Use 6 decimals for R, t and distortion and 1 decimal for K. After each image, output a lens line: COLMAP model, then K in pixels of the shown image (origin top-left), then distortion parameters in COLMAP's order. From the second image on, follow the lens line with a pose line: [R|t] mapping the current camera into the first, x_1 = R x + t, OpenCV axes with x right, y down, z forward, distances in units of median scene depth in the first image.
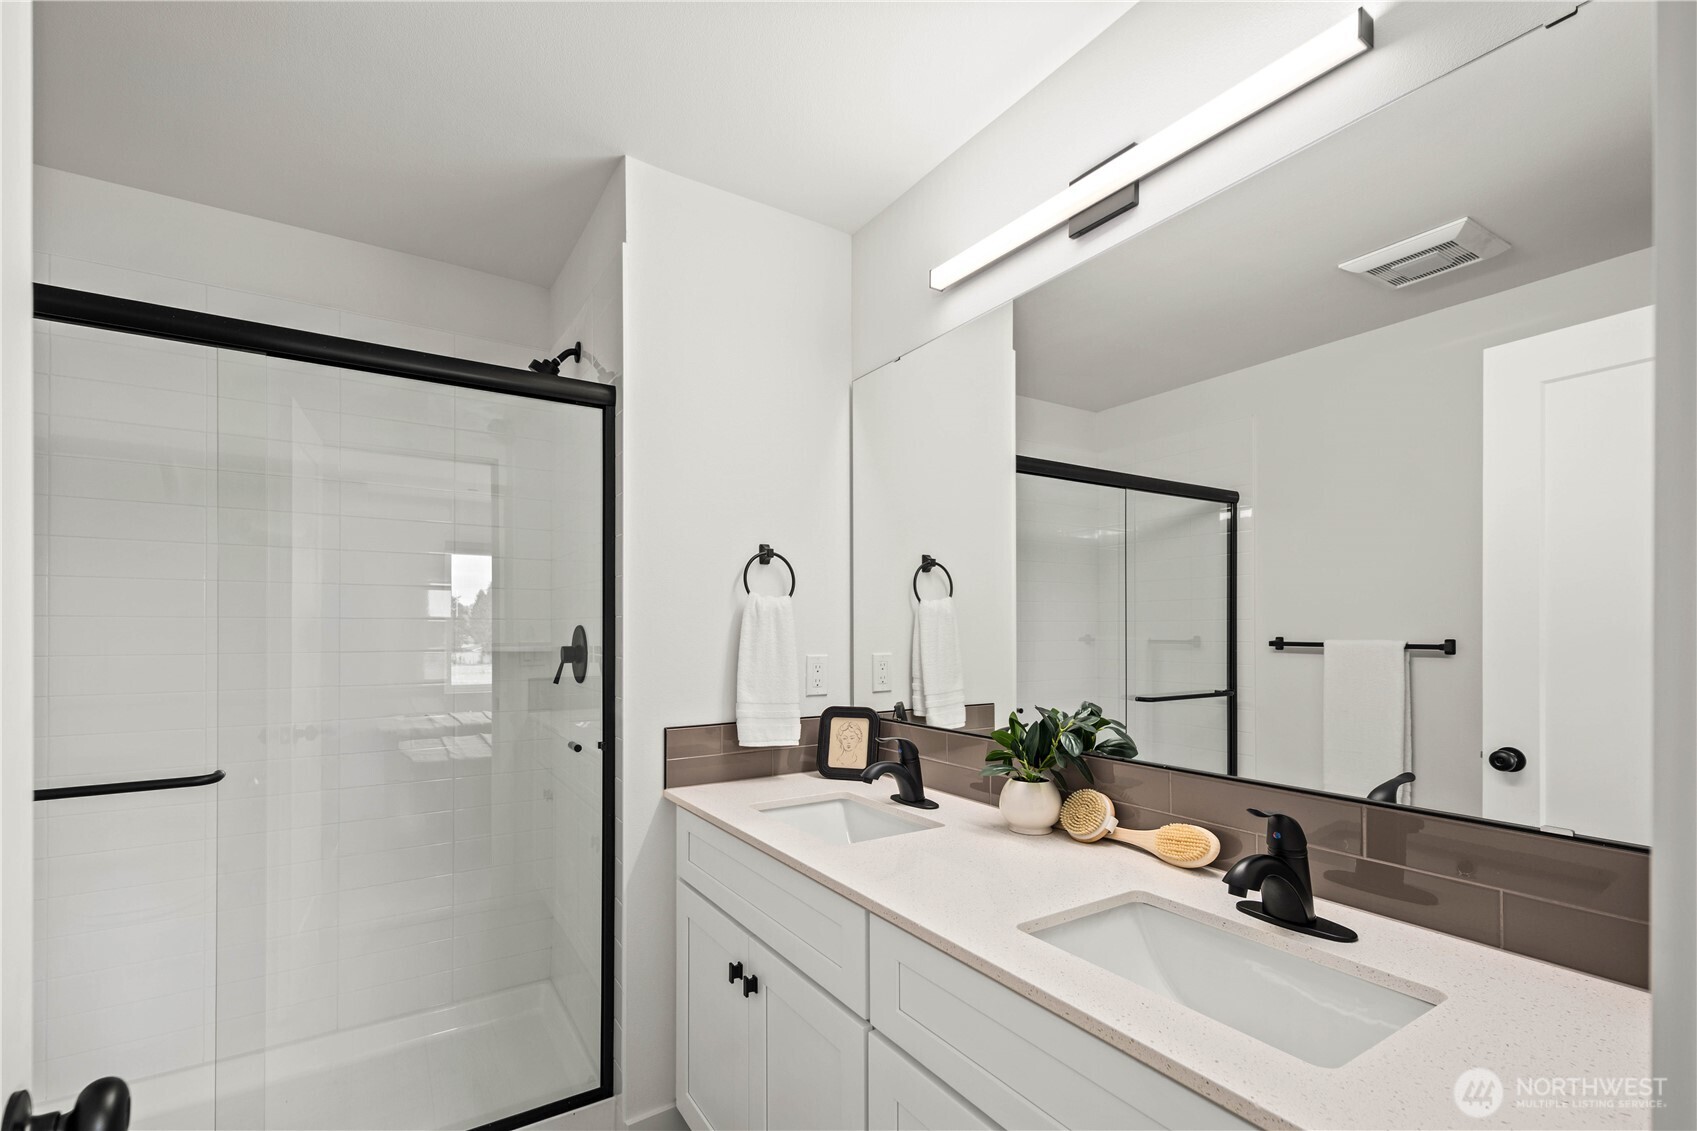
lens RADIAL K [[751.4, 0, 847.2], [0, 751.4, 625.1], [0, 0, 1]] dist [0.014717, -0.000054]
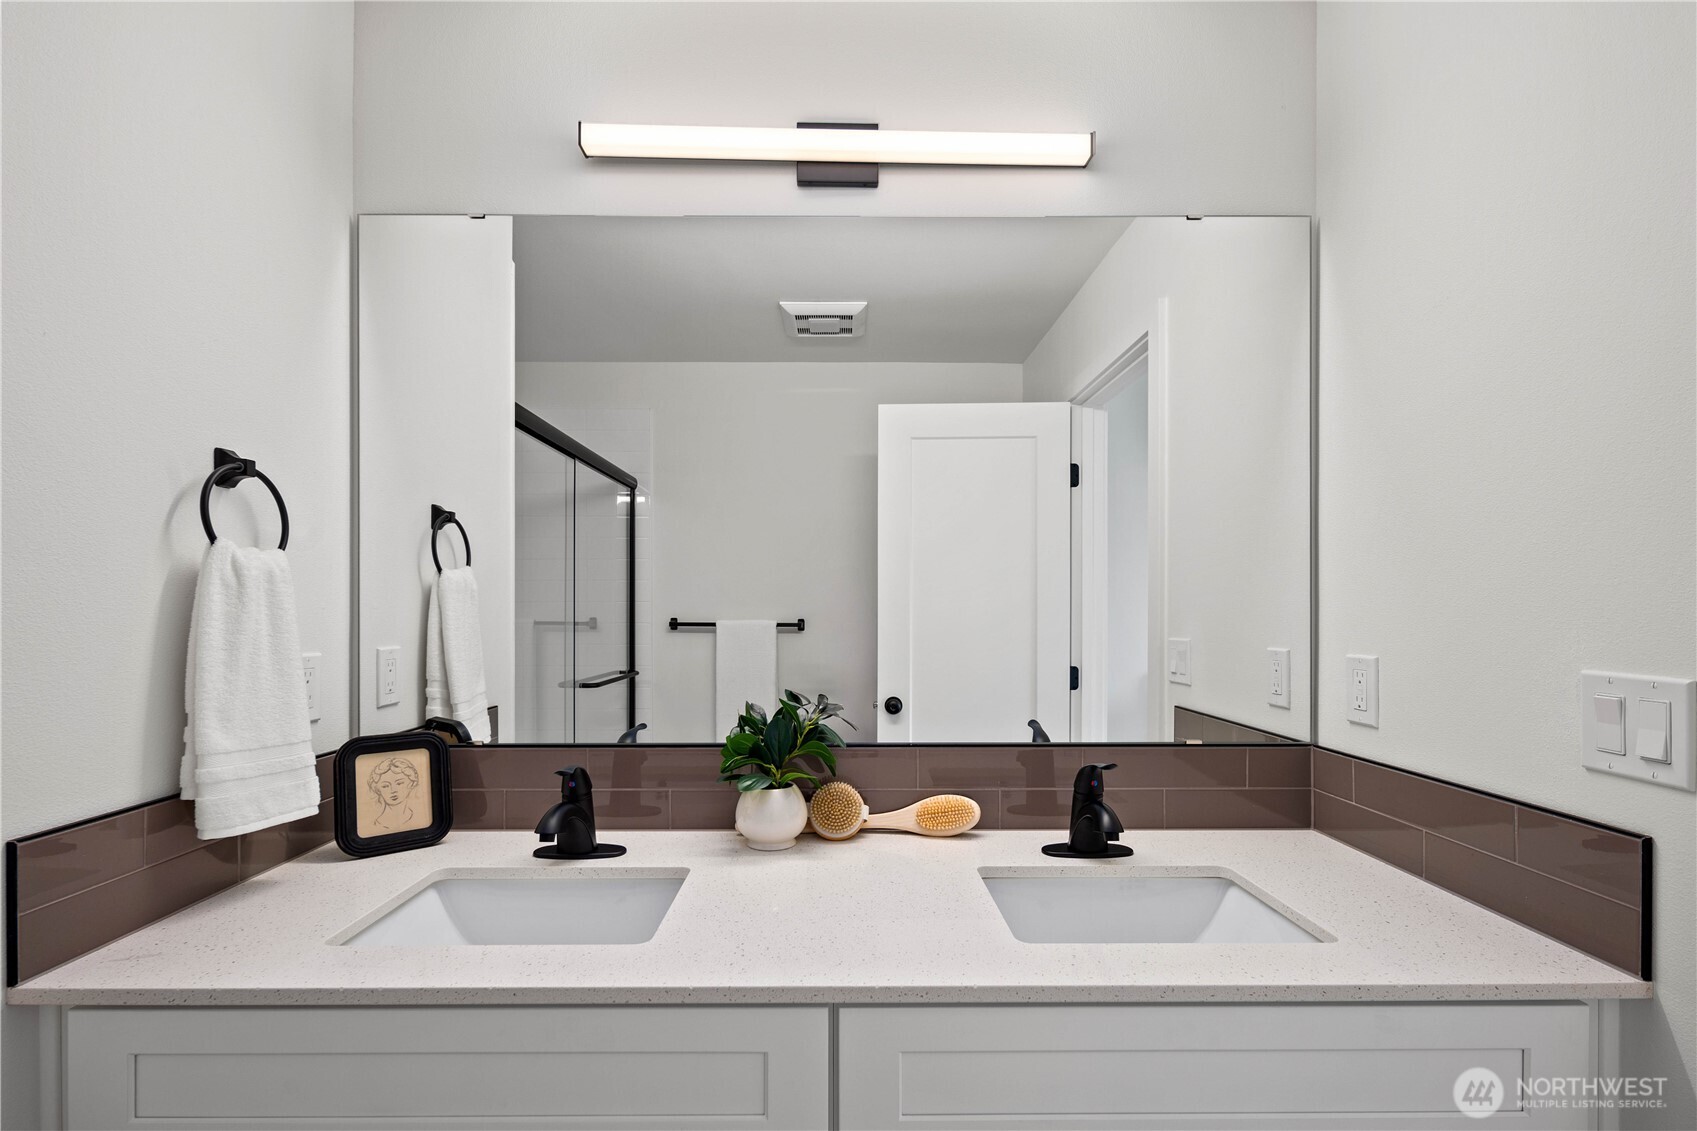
lens RADIAL K [[746.7, 0, 847.2], [0, 746.7, 603.5], [0, 0, 1]] dist [-0.002803, -0.000805]
pose [[0.531734, 0.010381, 0.846848, -0.323670], [-0.007570, 0.999943, -0.007504, 0.002115], [-0.846877, -0.002421, 0.531783, 0.351092]]
